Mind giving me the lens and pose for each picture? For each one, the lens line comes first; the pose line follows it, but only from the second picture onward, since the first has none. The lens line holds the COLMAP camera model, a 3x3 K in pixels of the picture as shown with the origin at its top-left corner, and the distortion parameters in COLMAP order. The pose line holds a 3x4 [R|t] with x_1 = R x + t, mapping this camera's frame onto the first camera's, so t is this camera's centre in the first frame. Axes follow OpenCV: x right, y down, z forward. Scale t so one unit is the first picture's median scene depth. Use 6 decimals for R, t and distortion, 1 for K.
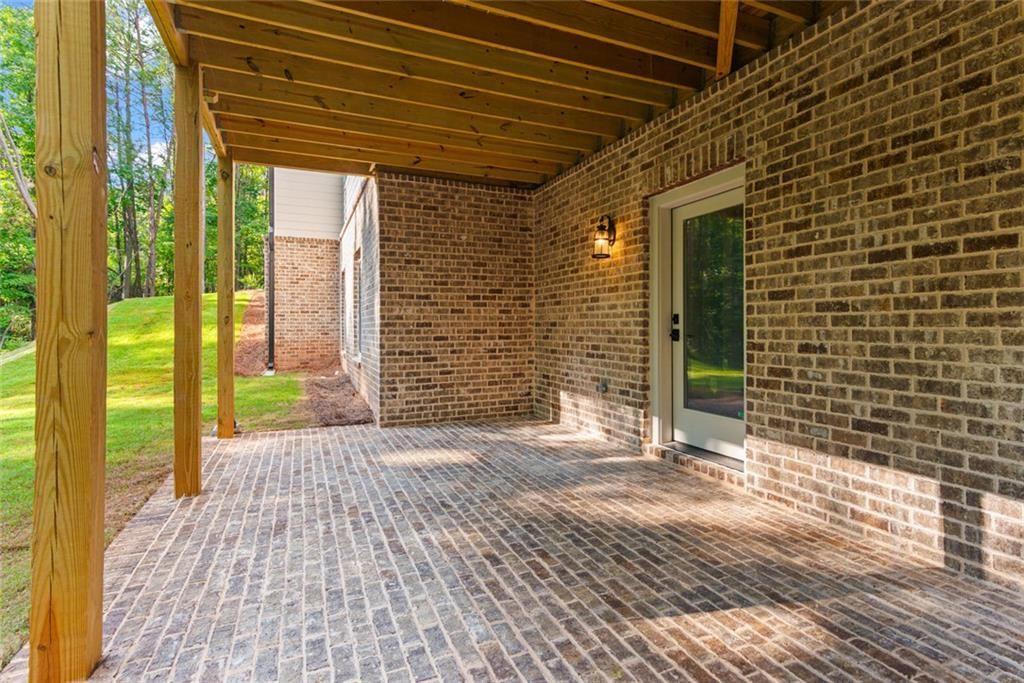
lens RADIAL K [[499.0, 0, 512.9], [0, 499.0, 333.1], [0, 0, 1]] dist [0.011285, 0.000072]
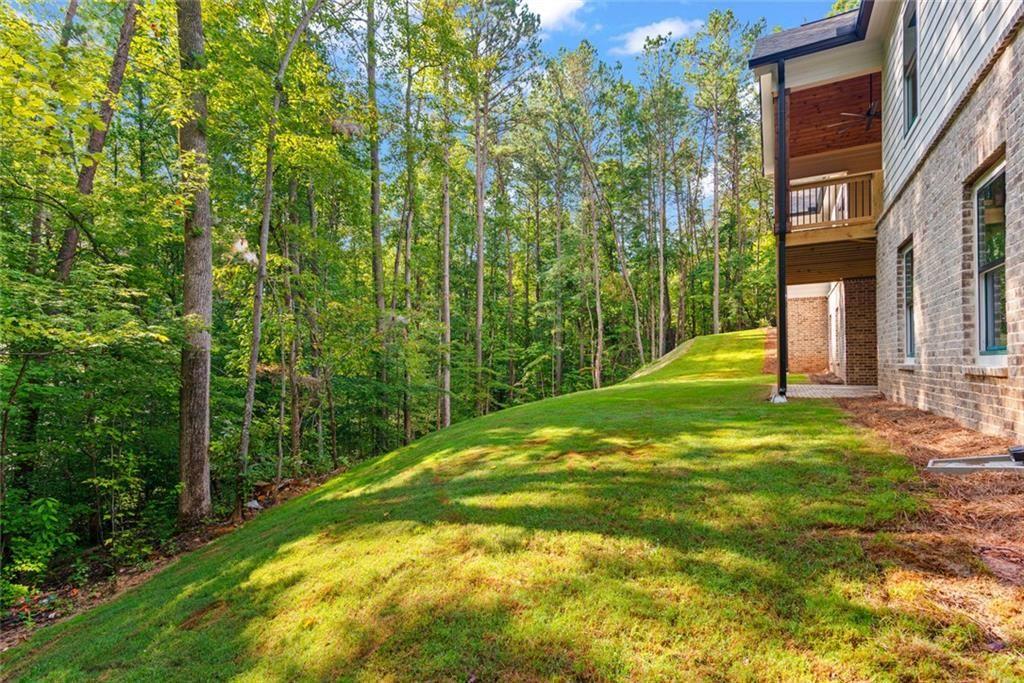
lens RADIAL K [[499.0, 0, 512.9], [0, 499.0, 333.1], [0, 0, 1]] dist [0.011285, 0.000072]
pose [[0.620464, -0.038257, -0.783301, 0.384826], [-0.013185, 0.998159, -0.059195, 0.059592], [0.784124, 0.047056, 0.618818, -1.071081]]
